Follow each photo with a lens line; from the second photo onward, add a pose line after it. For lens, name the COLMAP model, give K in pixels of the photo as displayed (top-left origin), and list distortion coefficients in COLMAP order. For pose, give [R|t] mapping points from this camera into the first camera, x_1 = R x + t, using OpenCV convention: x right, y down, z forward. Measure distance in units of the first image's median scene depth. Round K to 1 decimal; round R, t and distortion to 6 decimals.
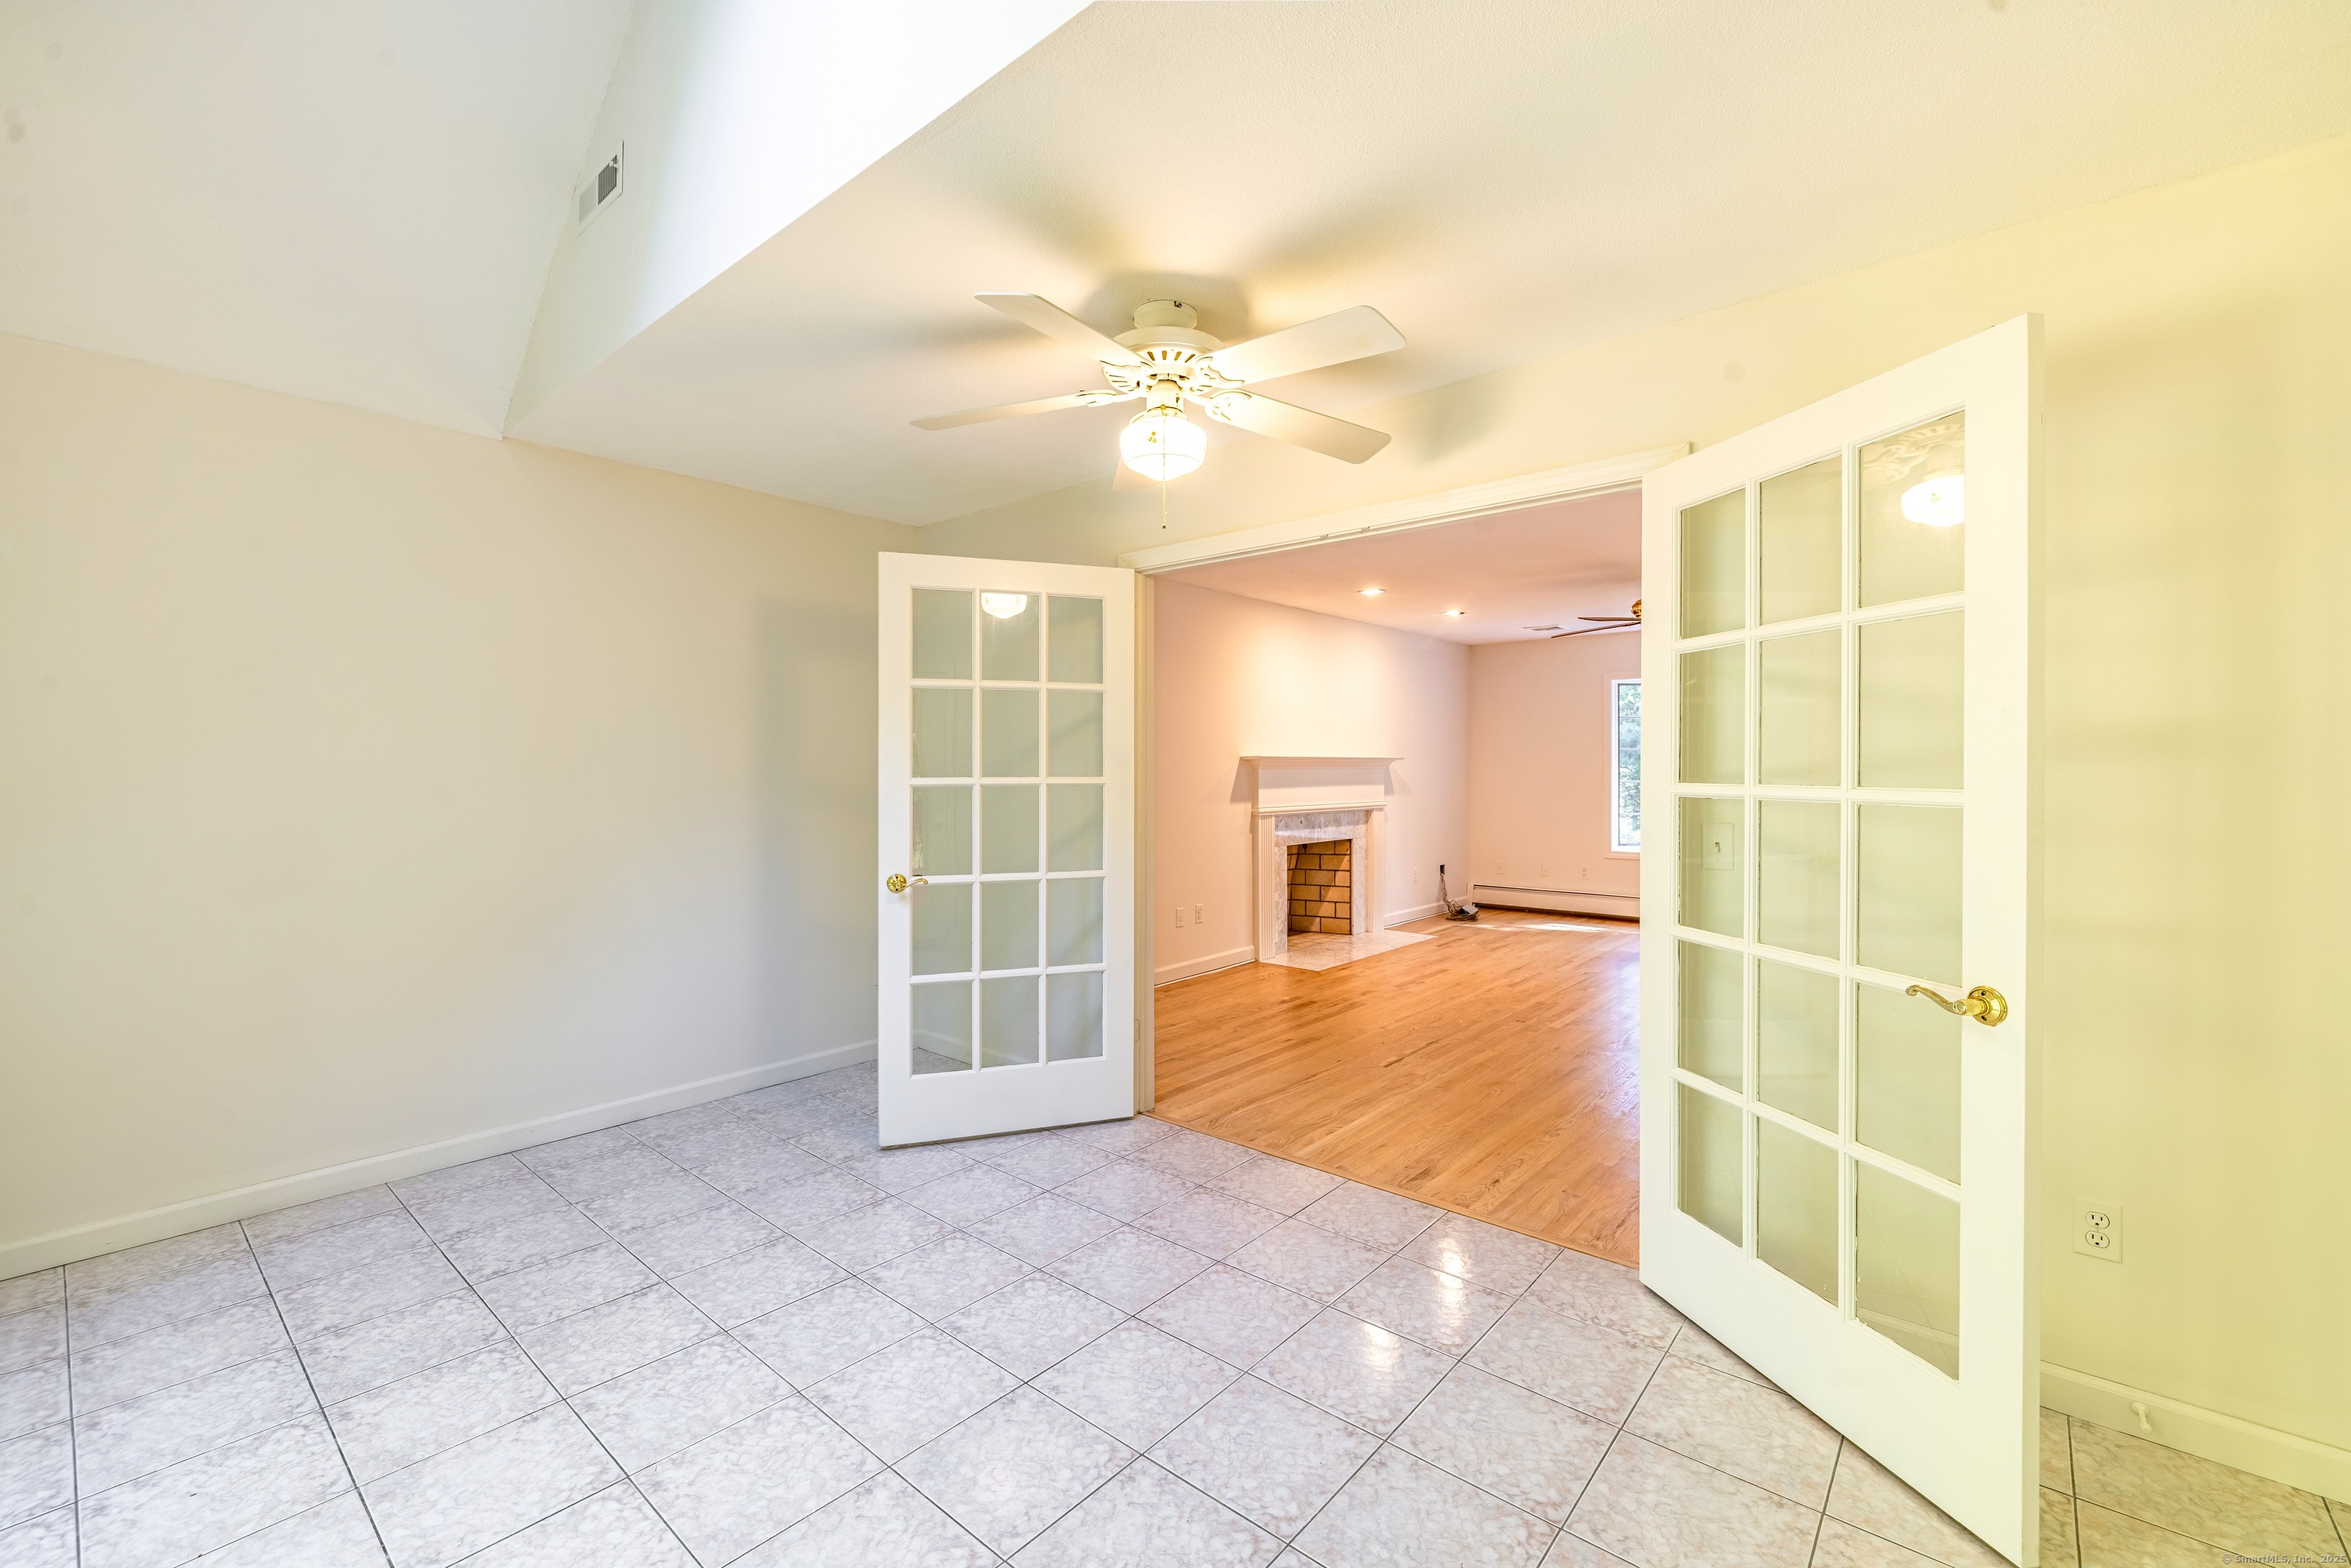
lens RADIAL K [[993.0, 0, 1174.4], [0, 993.0, 774.6], [0, 0, 1]] dist [-0.004223, 0.001865]
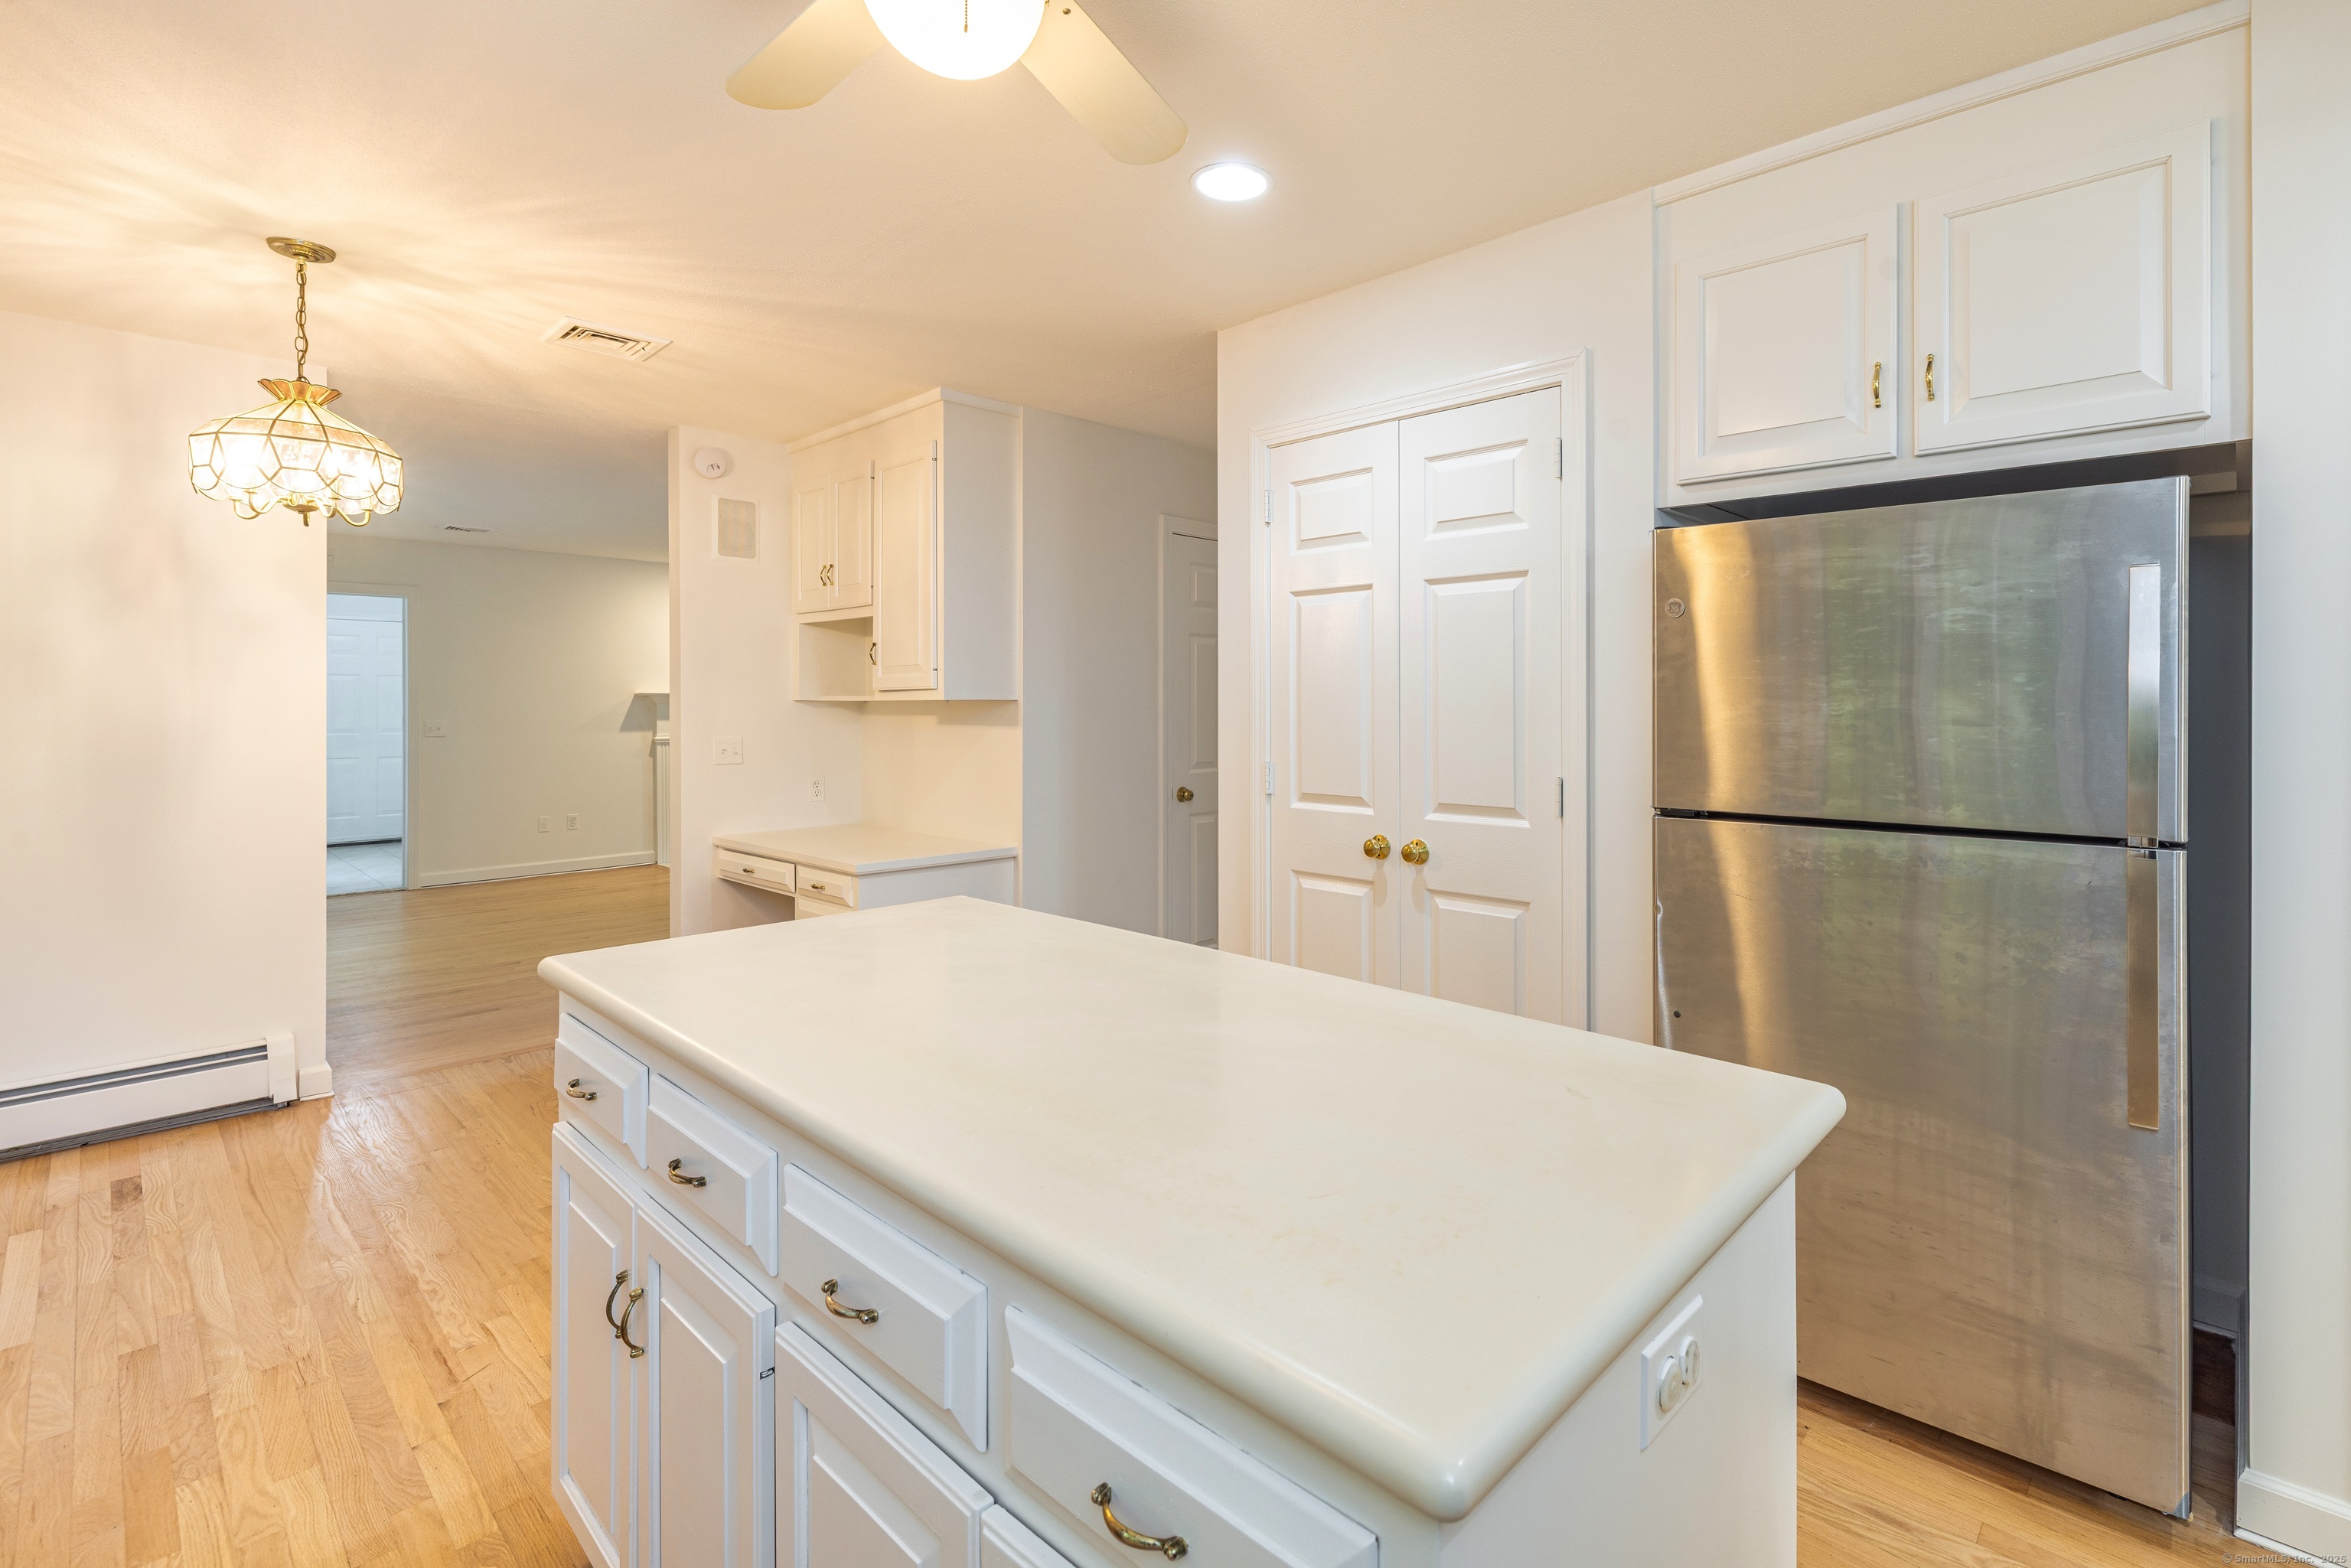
lens RADIAL K [[1070.3, 0, 1269.3], [0, 1070.3, 703.1], [0, 0, 1]] dist [-0.002209, 0.000186]
pose [[0.999572, -0.007766, -0.028192, 0.768528], [0.007273, 0.999820, -0.017548, 0.018846], [0.028323, 0.017335, 0.999448, -0.247950]]
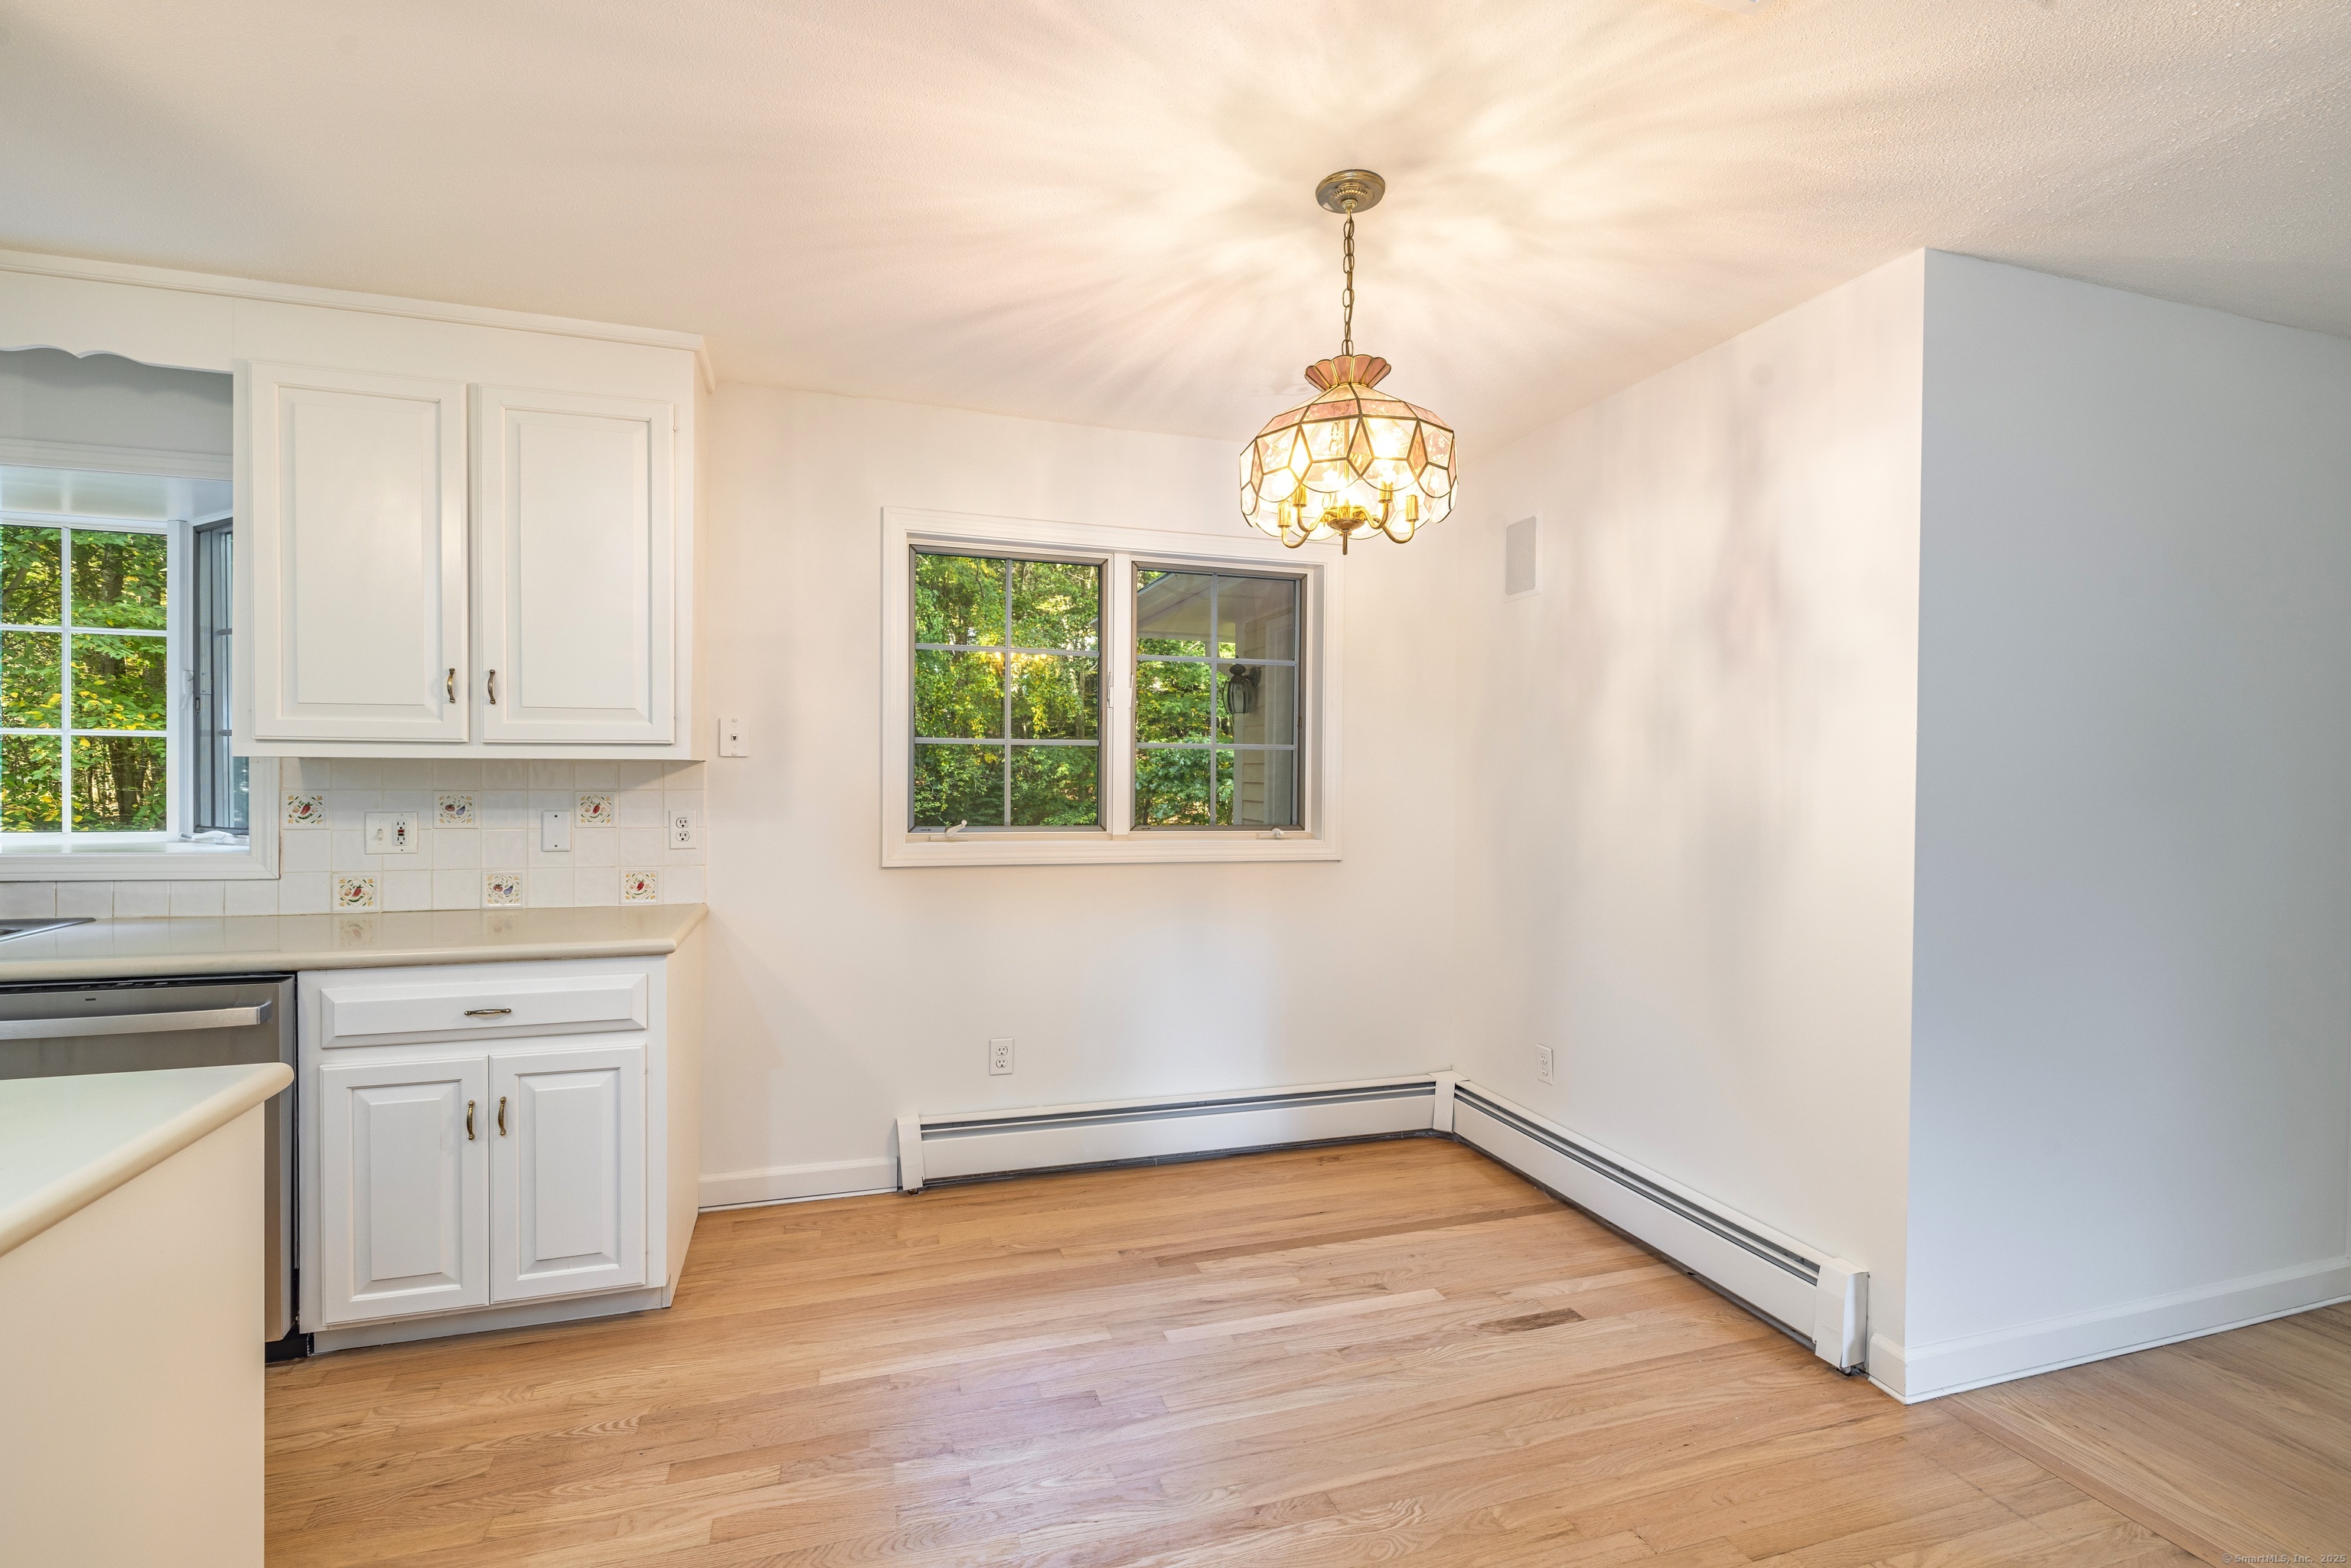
lens RADIAL K [[993.0, 0, 1150.7], [0, 993.0, 780.5], [0, 0, 1]] dist [-0.004223, 0.001865]
pose [[-0.505523, -0.006101, -0.862792, 0.682492], [-0.028131, 0.999560, 0.009414, 0.010568], [0.862355, 0.029030, -0.505472, 0.194800]]
